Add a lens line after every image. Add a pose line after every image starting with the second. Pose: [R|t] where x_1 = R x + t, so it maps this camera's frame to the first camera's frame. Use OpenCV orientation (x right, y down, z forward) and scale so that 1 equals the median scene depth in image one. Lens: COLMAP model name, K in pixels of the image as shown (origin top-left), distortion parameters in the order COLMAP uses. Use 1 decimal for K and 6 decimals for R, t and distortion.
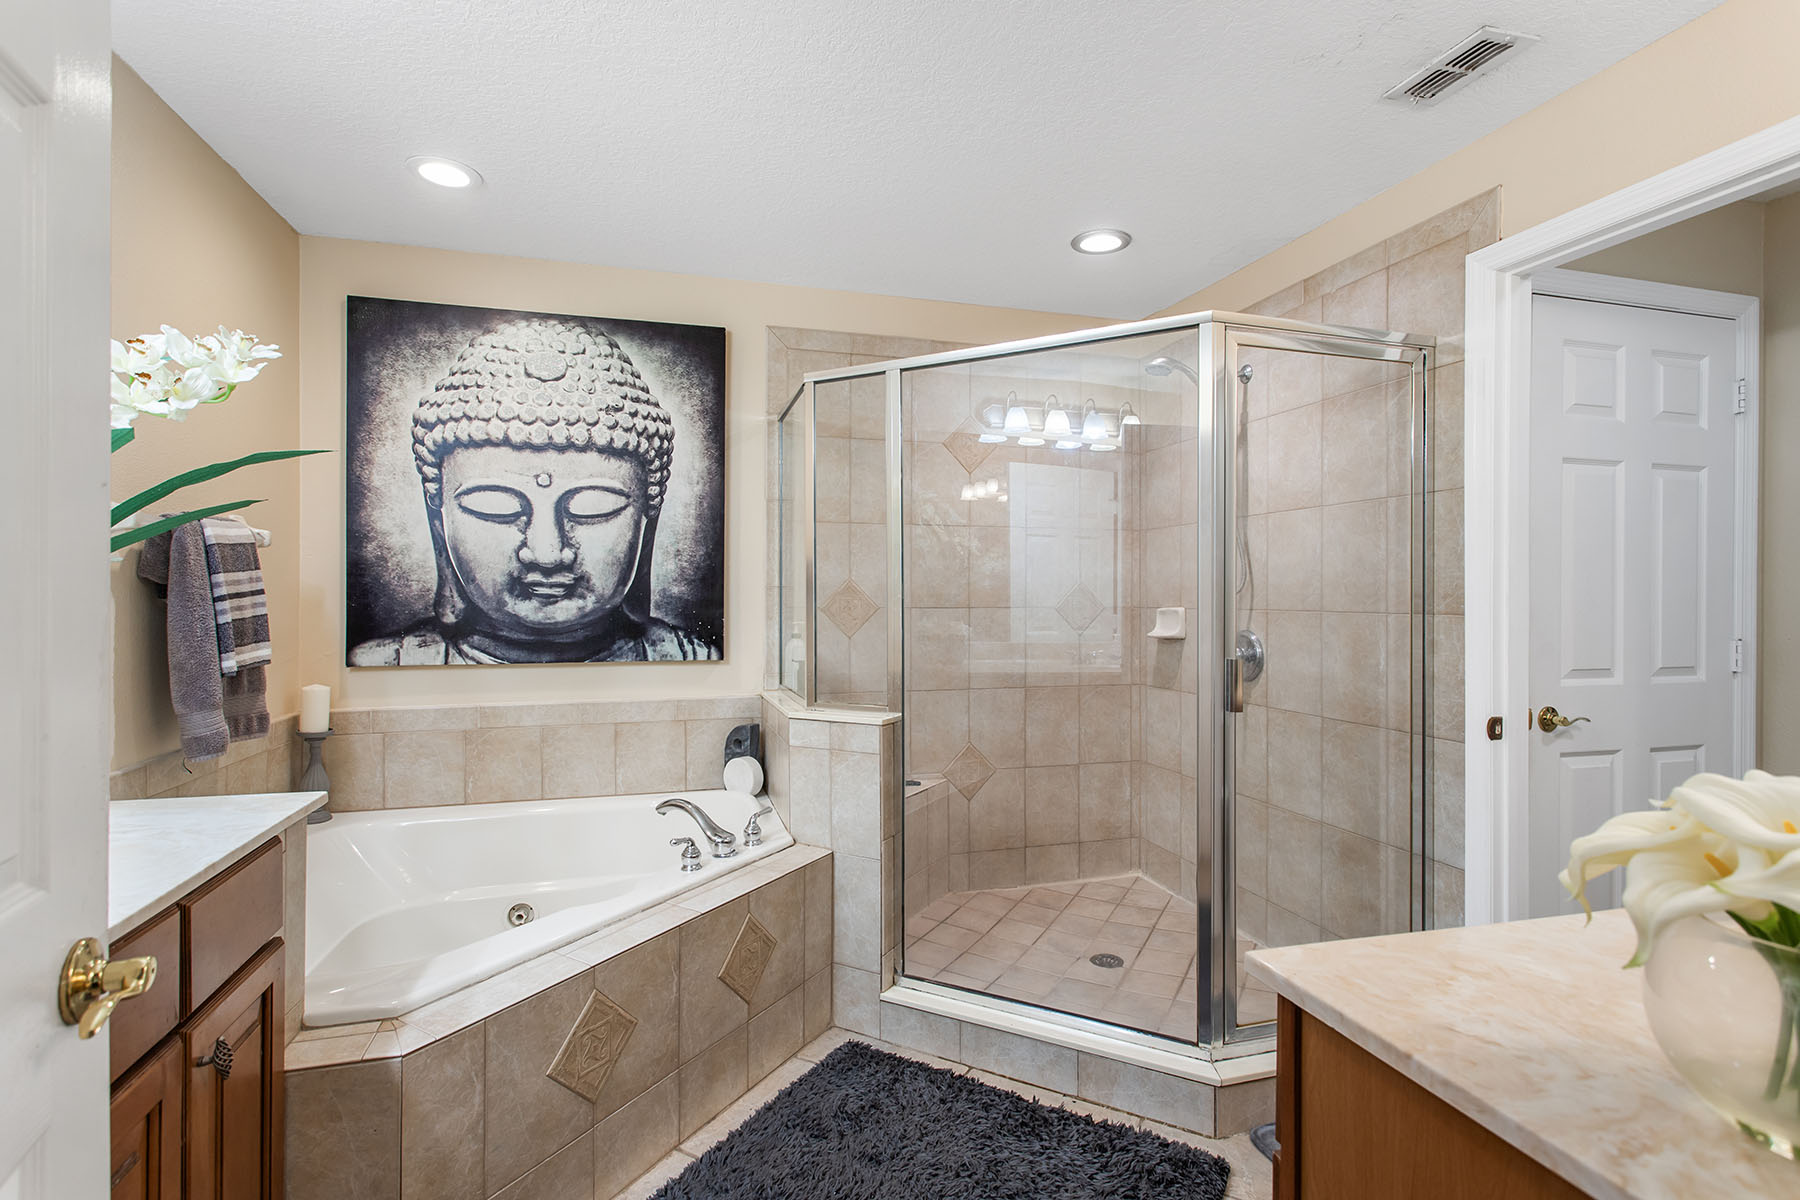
lens RADIAL K [[851.9, 0, 899.7], [0, 851.9, 588.2], [0, 0, 1]] dist [0.003244, 0.000406]
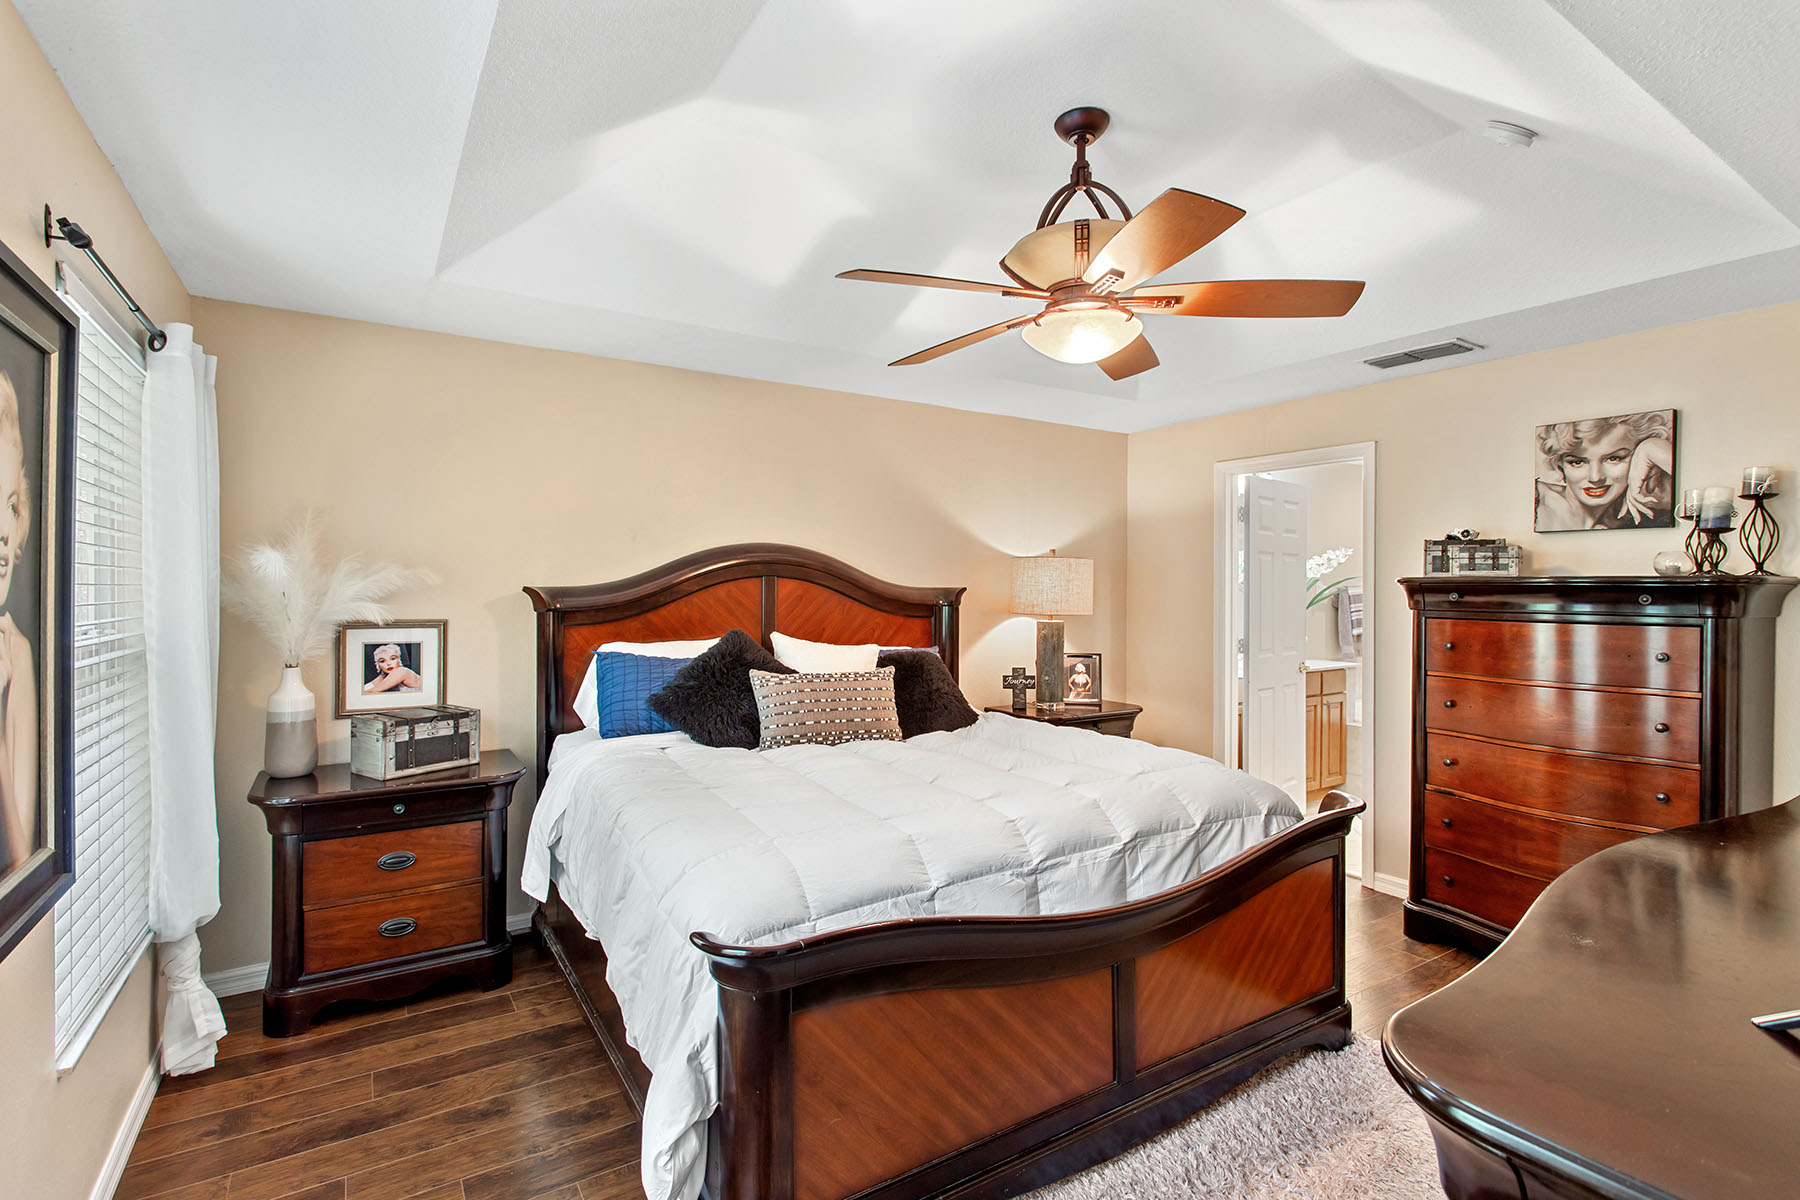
lens RADIAL K [[851.9, 0, 899.7], [0, 851.9, 588.2], [0, 0, 1]] dist [0.003244, 0.000406]
pose [[0.294531, 0.001183, -0.955641, 1.299428], [0.001820, 0.999997, 0.001799, -0.063296], [0.955640, -0.002269, 0.294528, -1.159250]]
